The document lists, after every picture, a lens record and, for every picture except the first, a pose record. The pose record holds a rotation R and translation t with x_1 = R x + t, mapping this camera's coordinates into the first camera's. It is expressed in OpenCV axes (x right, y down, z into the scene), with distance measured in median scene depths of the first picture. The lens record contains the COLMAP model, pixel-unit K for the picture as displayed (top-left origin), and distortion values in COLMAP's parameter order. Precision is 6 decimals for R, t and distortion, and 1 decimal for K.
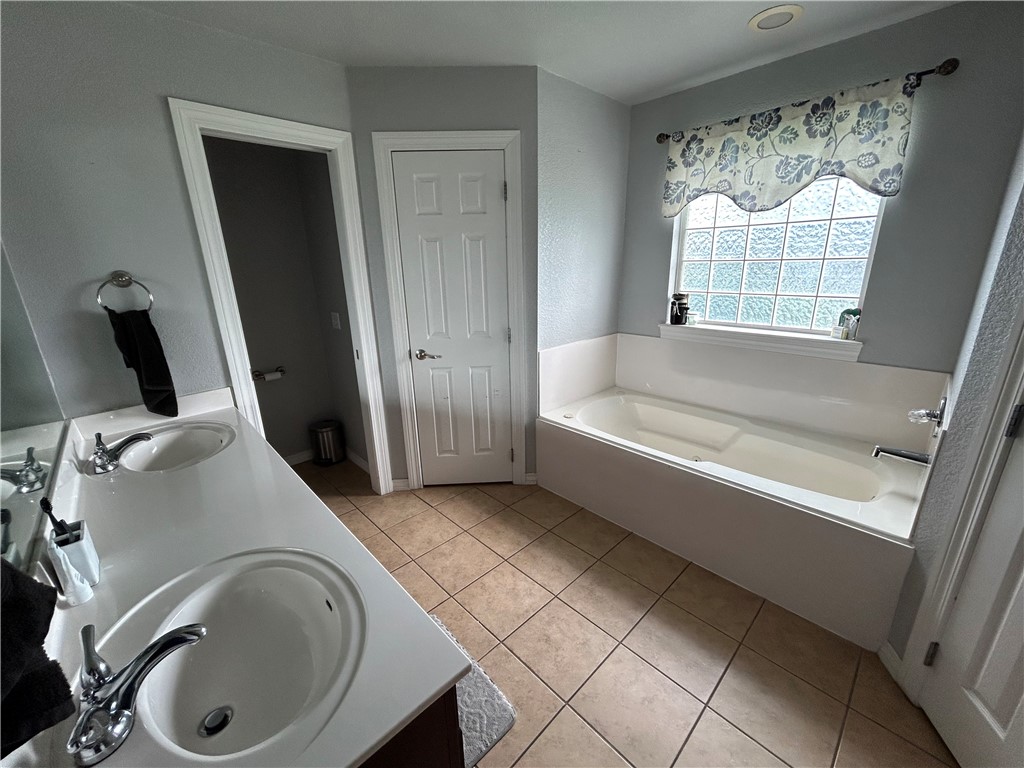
lens RADIAL K [[412.6, 0, 511.7], [0, 412.6, 384.6], [0, 0, 1]] dist [-0.000891, -0.000345]
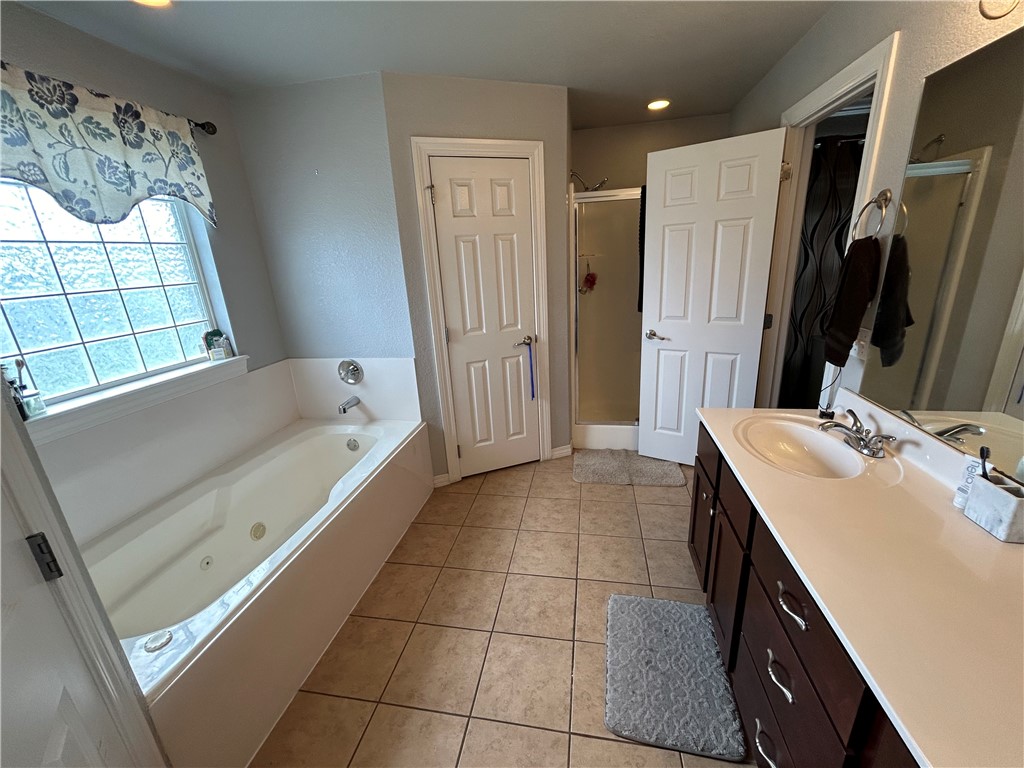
lens RADIAL K [[412.6, 0, 511.7], [0, 412.6, 384.8], [0, 0, 1]] dist [-0.000891, -0.000345]
pose [[-0.584900, -0.190836, 0.788336, -0.476450], [0.294838, 0.855419, 0.425827, -0.296276], [-0.755621, 0.481498, -0.444069, 0.985762]]
